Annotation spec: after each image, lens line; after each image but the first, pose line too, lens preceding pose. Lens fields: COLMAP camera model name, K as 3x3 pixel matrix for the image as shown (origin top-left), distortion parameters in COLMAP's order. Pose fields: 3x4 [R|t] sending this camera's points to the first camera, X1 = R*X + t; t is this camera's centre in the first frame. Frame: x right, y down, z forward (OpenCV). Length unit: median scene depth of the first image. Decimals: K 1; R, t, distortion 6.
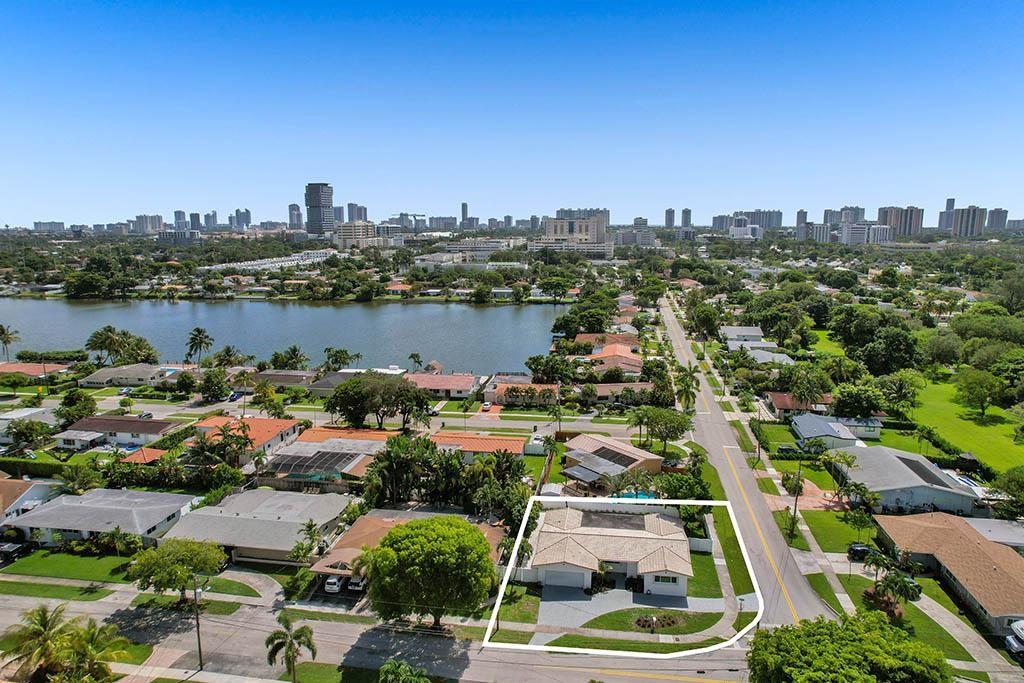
lens RADIAL K [[677.6, 0, 512.0], [0, 677.6, 341.5], [0, 0, 1]] dist [-0.066757, 0.049302]
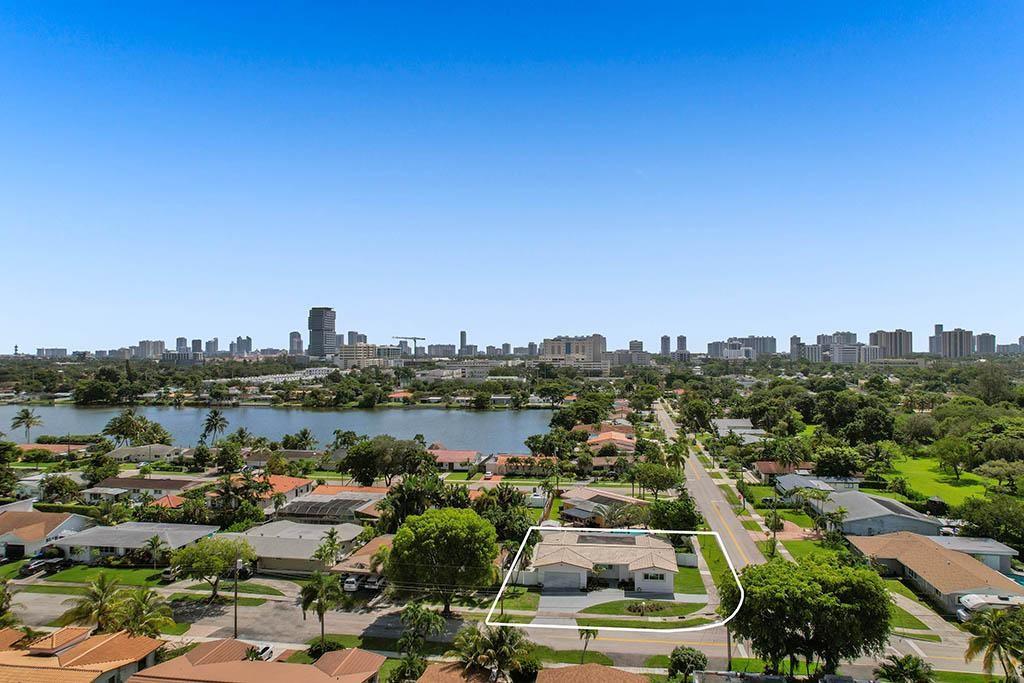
lens RADIAL K [[684.2, 0, 512.0], [0, 684.2, 341.5], [0, 0, 1]] dist [-0.062729, 0.036124]
pose [[0.999994, -0.000912, 0.003384, -0.003846], [0.001545, 0.981379, -0.192074, 0.095497], [-0.003145, 0.192078, 0.981375, -0.084448]]
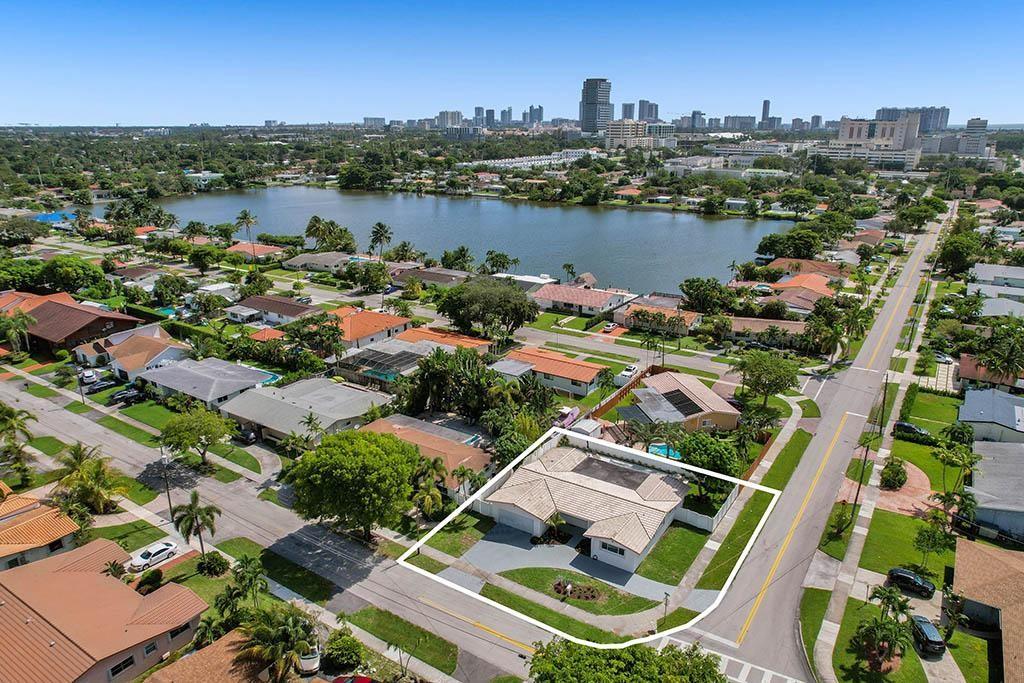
lens RADIAL K [[690.7, 0, 512.0], [0, 690.7, 341.5], [0, 0, 1]] dist [-0.065257, 0.047956]
pose [[0.910746, 0.129989, -0.391975, 0.214899], [-0.075055, 0.985462, 0.152415, -0.019693], [0.406089, -0.109392, 0.907262, 0.081984]]
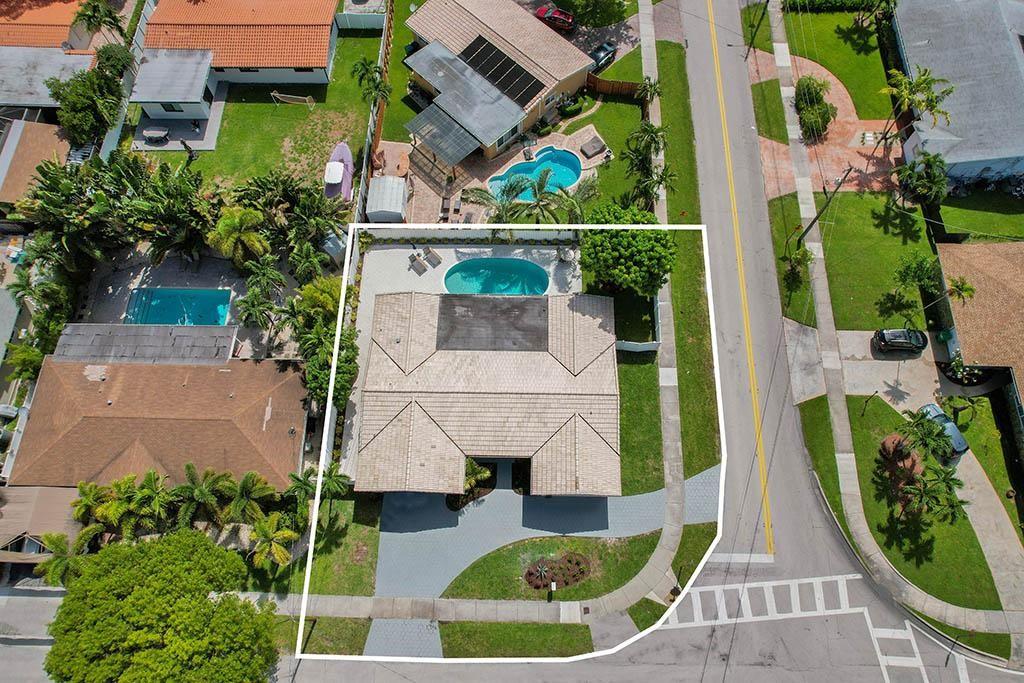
lens RADIAL K [[684.2, 0, 512.0], [0, 684.2, 341.5], [0, 0, 1]] dist [-0.062729, 0.036124]
pose [[0.990975, -0.127387, 0.041722, 0.082291], [0.032322, 0.529156, 0.847909, -0.123927], [-0.130090, -0.838908, 0.528498, 0.400892]]
